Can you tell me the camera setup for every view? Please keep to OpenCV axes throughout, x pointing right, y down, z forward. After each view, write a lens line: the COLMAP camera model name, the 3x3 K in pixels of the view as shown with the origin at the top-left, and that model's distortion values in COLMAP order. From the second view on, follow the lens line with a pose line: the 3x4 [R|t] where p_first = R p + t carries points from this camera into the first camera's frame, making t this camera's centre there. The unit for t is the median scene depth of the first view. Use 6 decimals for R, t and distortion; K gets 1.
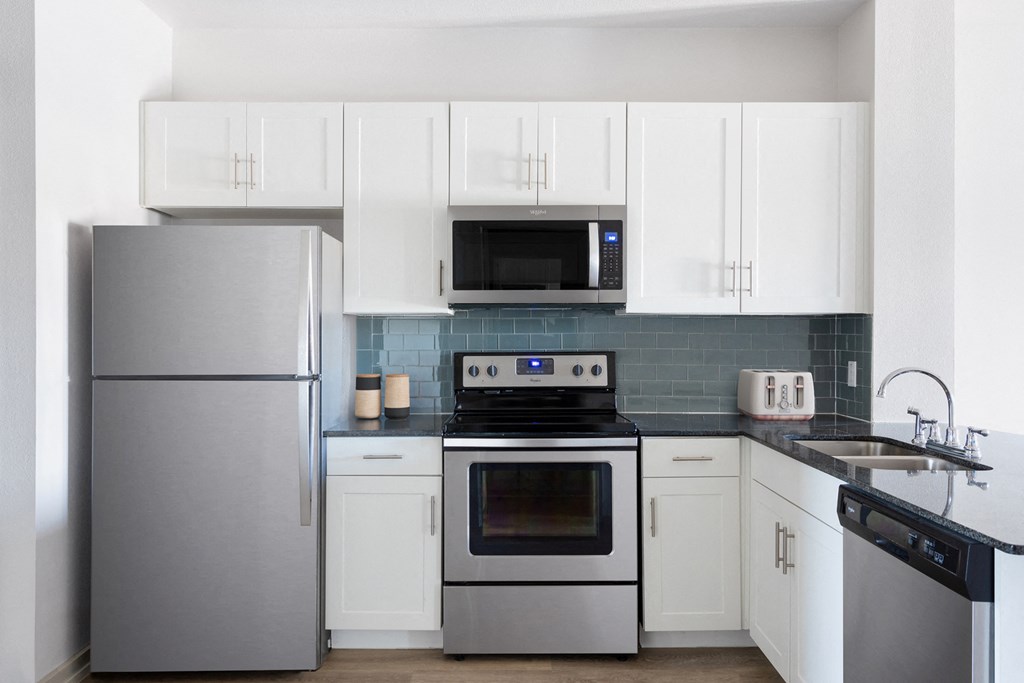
lens RADIAL K [[674.1, 0, 512.0], [0, 674.1, 341.5], [0, 0, 1]] dist [-0.002075, 0.000204]
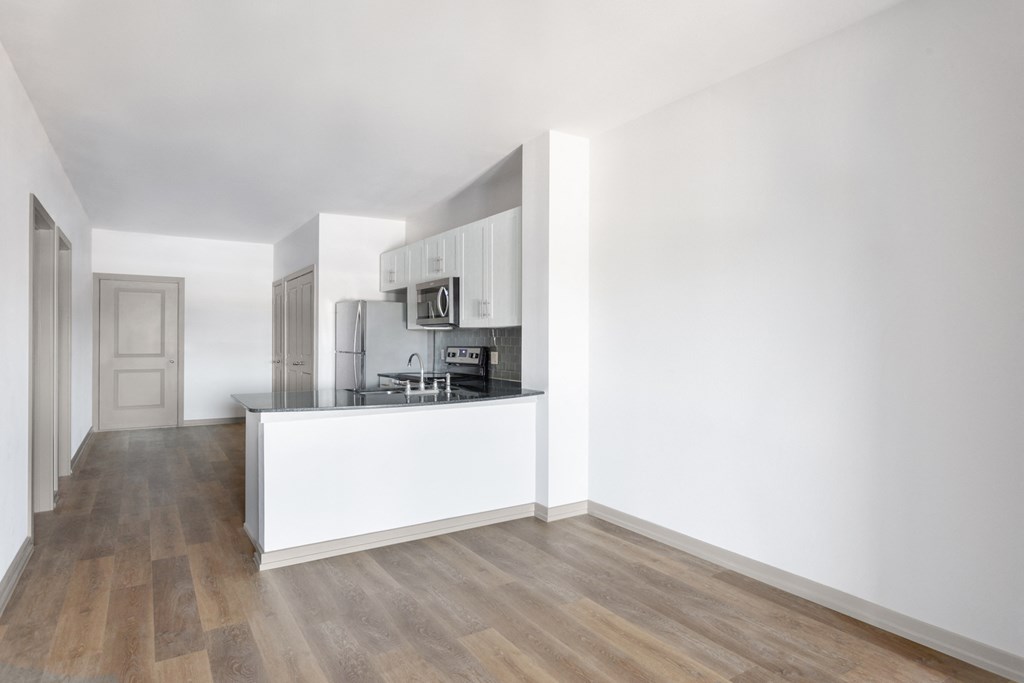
lens RADIAL K [[607.5, 0, 512.0], [0, 607.5, 341.5], [0, 0, 1]] dist [-0.001975, -0.000527]
pose [[0.566941, 0.001702, -0.823757, 1.822521], [-0.001806, 0.999998, 0.000824, -0.000831], [0.823757, 0.001020, 0.566943, 0.077871]]
